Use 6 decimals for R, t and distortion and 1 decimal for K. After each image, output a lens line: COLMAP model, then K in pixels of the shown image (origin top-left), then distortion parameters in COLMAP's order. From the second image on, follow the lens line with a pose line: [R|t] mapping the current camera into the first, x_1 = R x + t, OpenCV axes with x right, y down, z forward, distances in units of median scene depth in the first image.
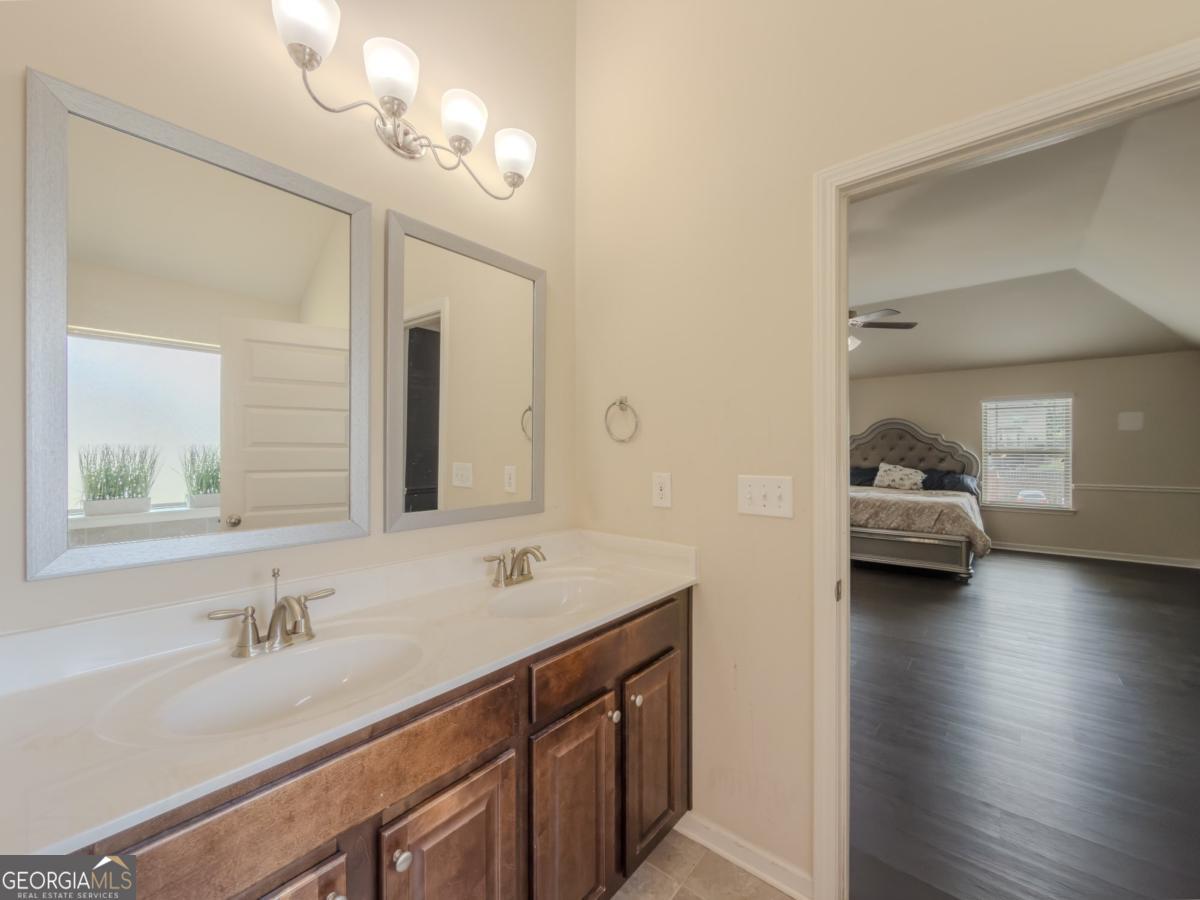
lens RADIAL K [[482.8, 0, 597.2], [0, 482.8, 454.2], [0, 0, 1]] dist [-0.000778, 0.000019]
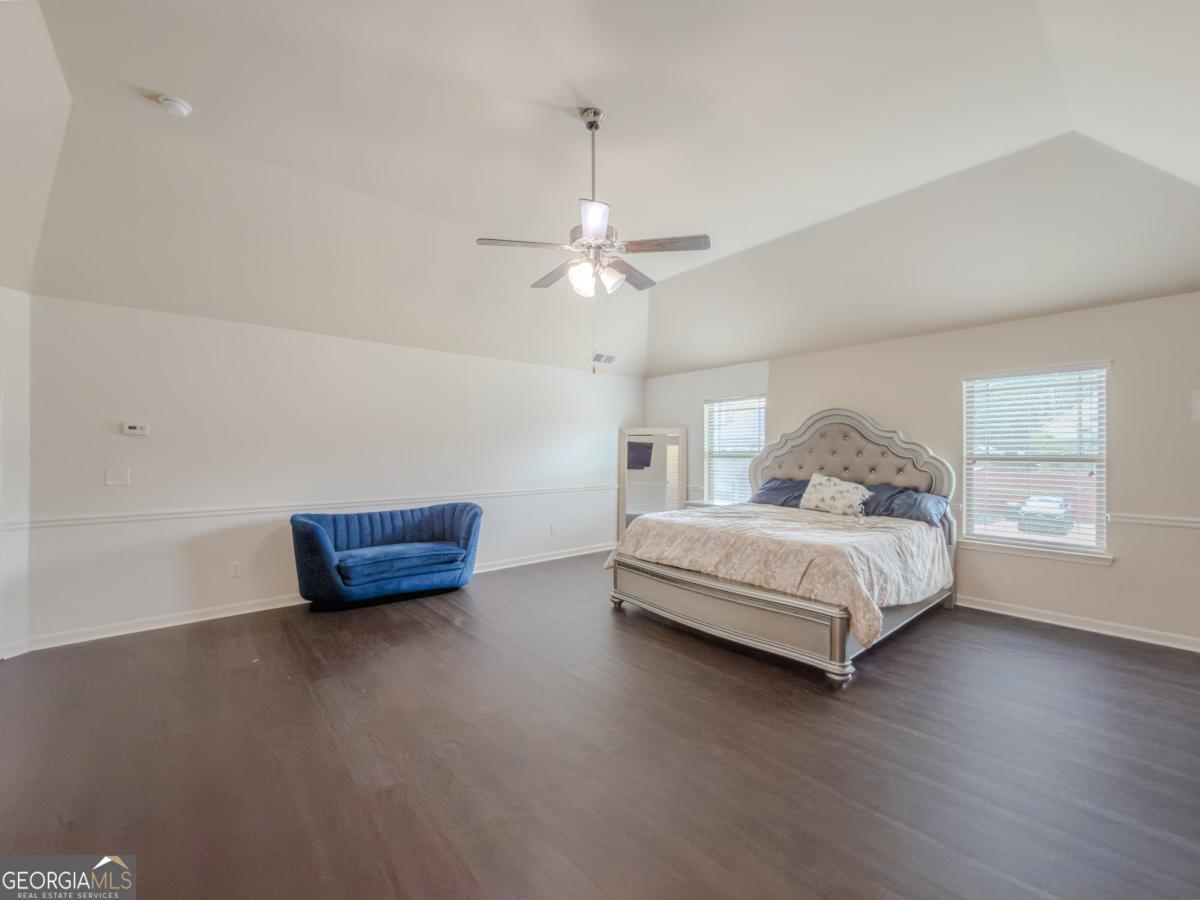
lens RADIAL K [[487.5, 0, 602.8], [0, 487.5, 446.4], [0, 0, 1]] dist [-0.001319, 0.000061]
pose [[0.987255, -0.001123, -0.159143, 0.448373], [-0.001838, 0.999828, -0.018458, -0.007841], [0.159136, 0.018516, 0.987083, 0.296419]]
